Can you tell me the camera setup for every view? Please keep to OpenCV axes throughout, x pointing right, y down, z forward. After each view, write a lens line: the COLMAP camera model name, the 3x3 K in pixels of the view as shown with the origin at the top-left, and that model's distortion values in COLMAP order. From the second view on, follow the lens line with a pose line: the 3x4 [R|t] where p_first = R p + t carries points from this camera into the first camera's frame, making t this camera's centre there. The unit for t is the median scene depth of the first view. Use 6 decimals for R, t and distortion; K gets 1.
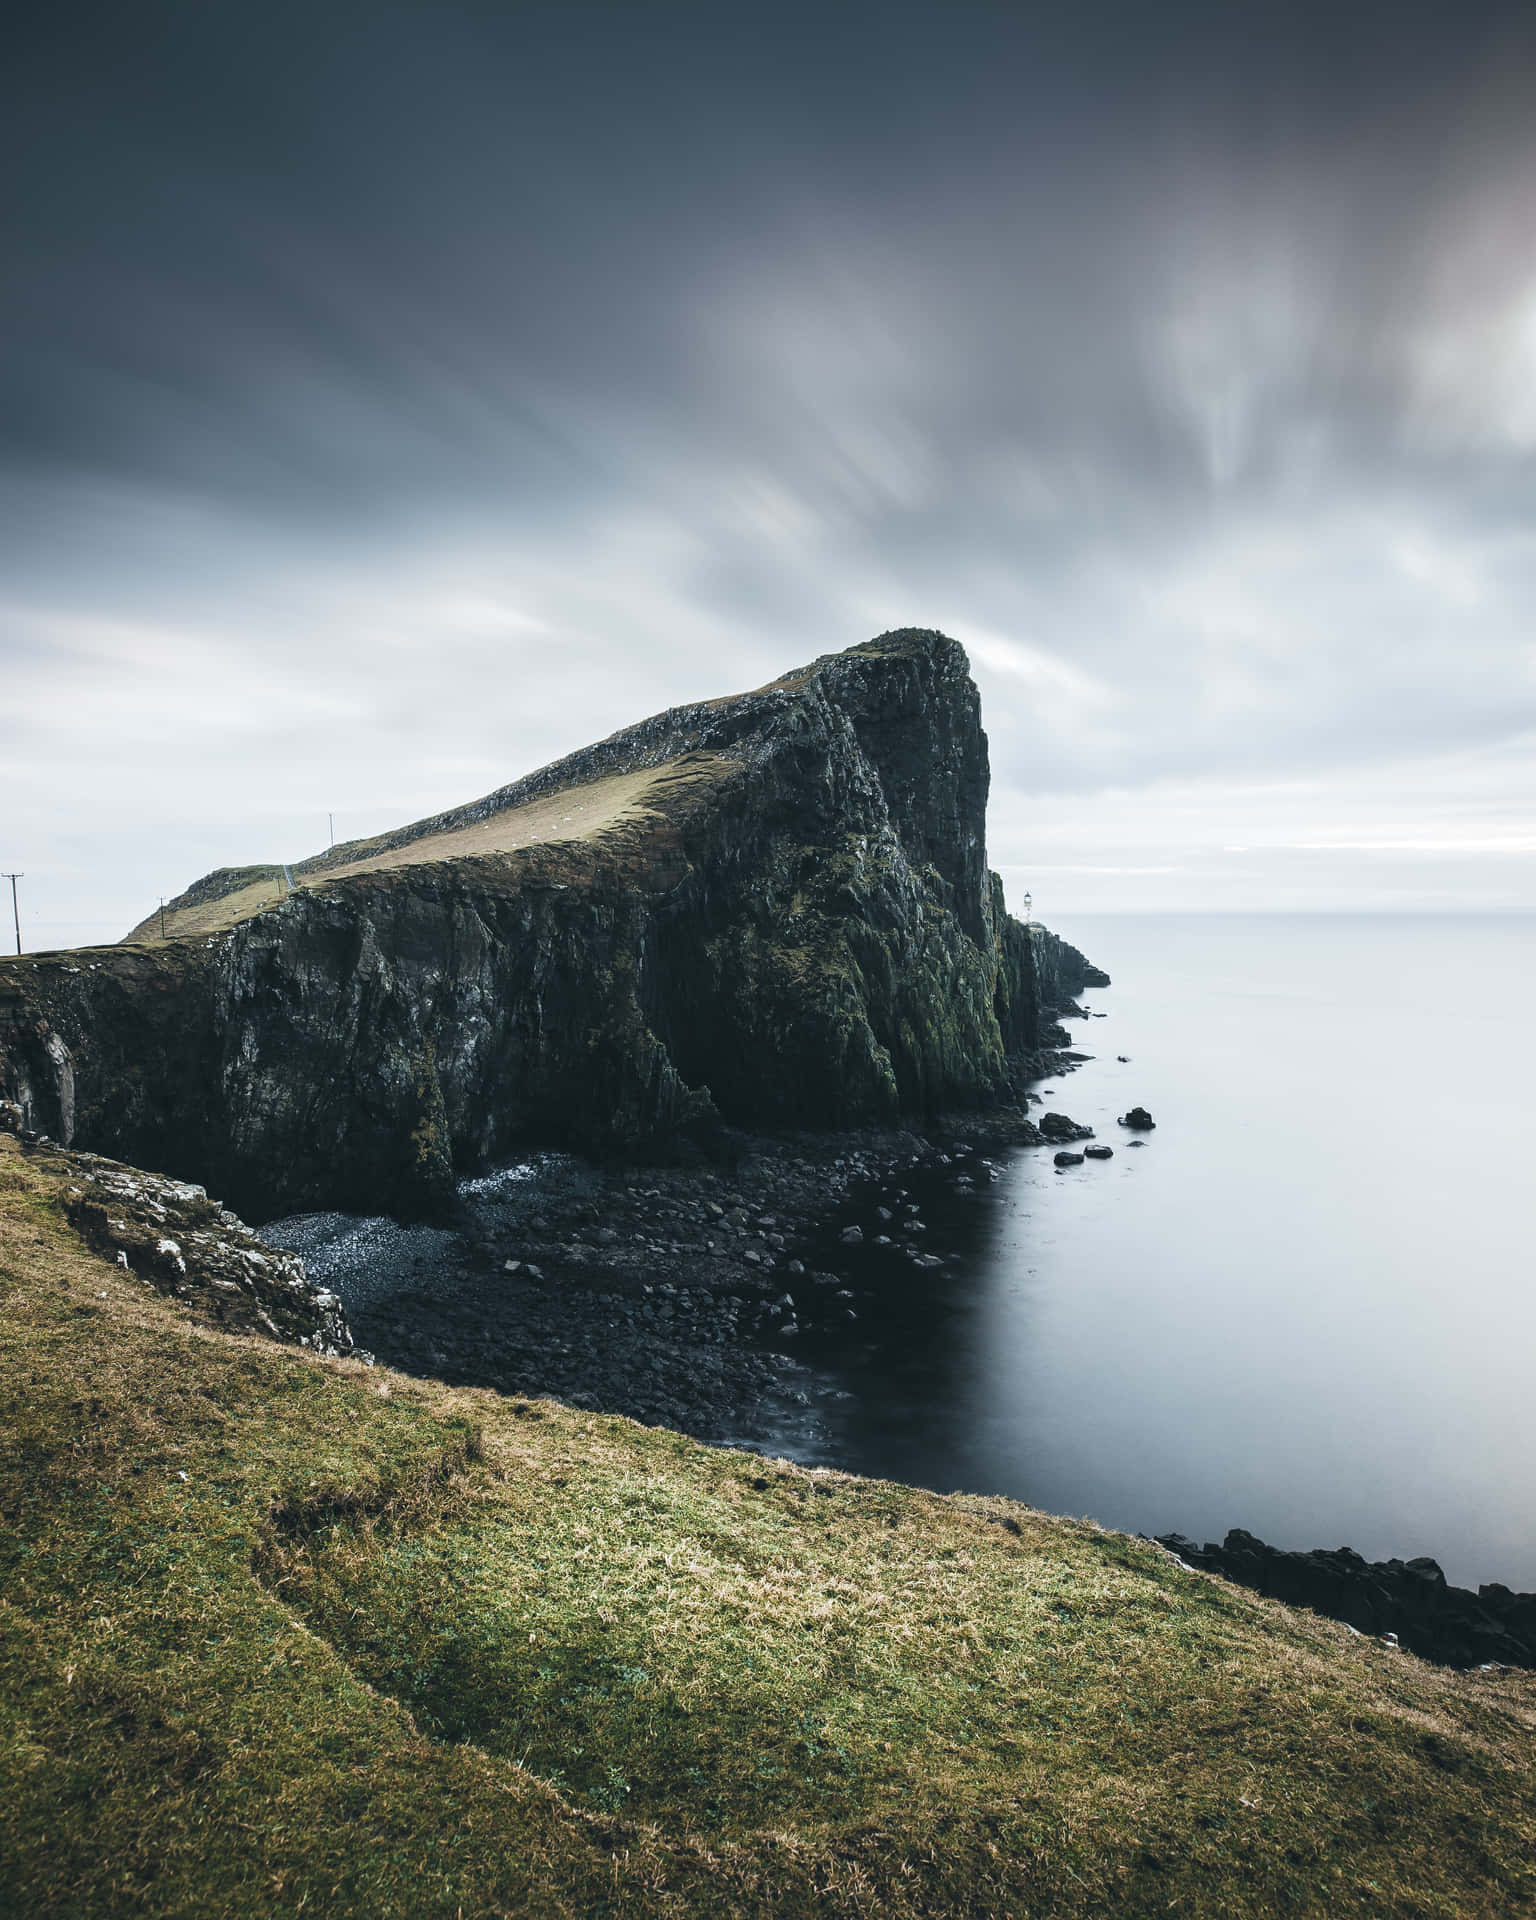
lens RADIAL K [[1060.9, 0, 778.6], [0, 1060.9, 992.6], [0, 0, 1]] dist [-0.041657, -0.000030]
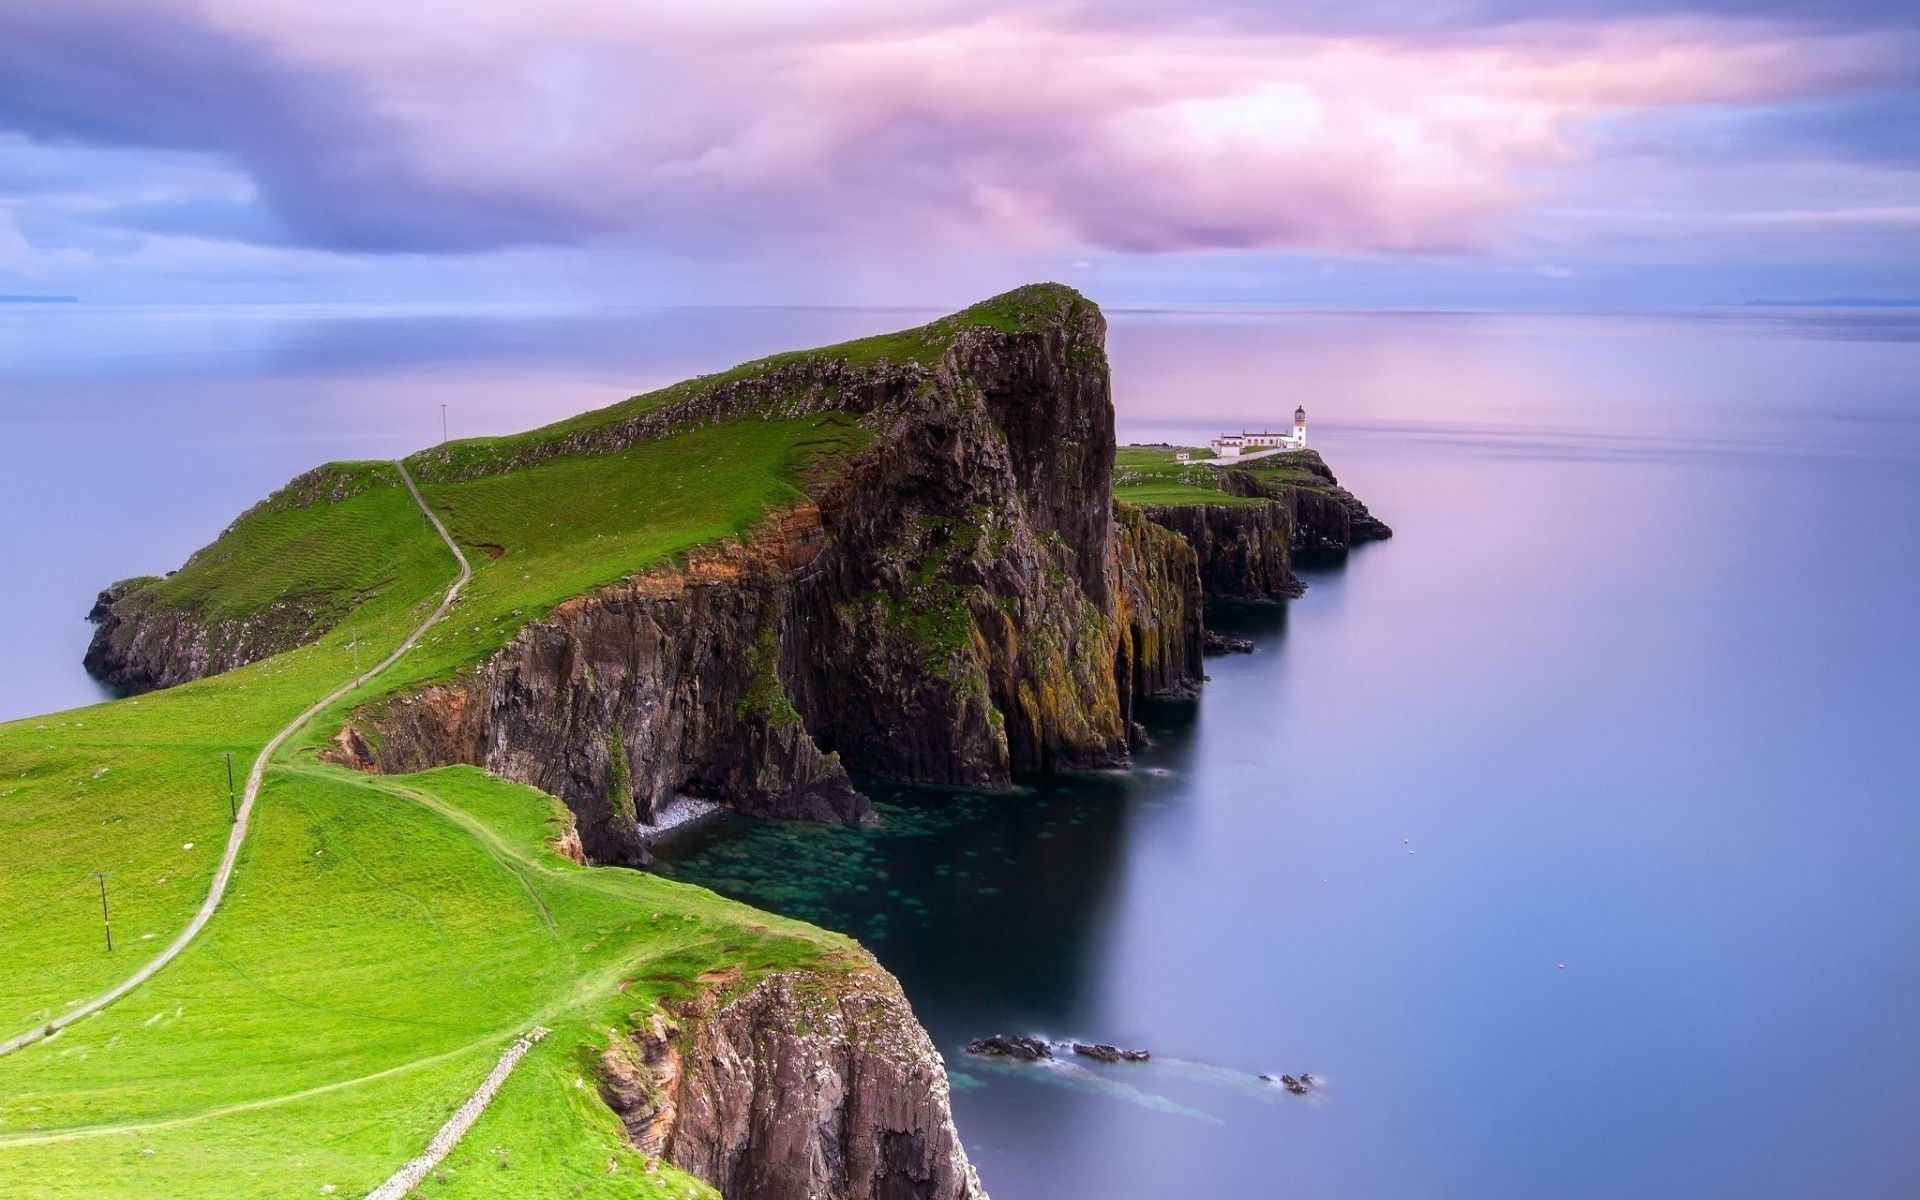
lens RADIAL K [[1778.2, 0, 960.0], [0, 1778.2, 600.0], [0, 0, 1]] dist [-0.085610, 0.000691]
pose [[0.999562, 0.019988, -0.021816, 0.092458], [-0.017941, 0.995754, 0.090289, -0.221175], [0.023528, -0.089858, 0.995677, -0.806972]]
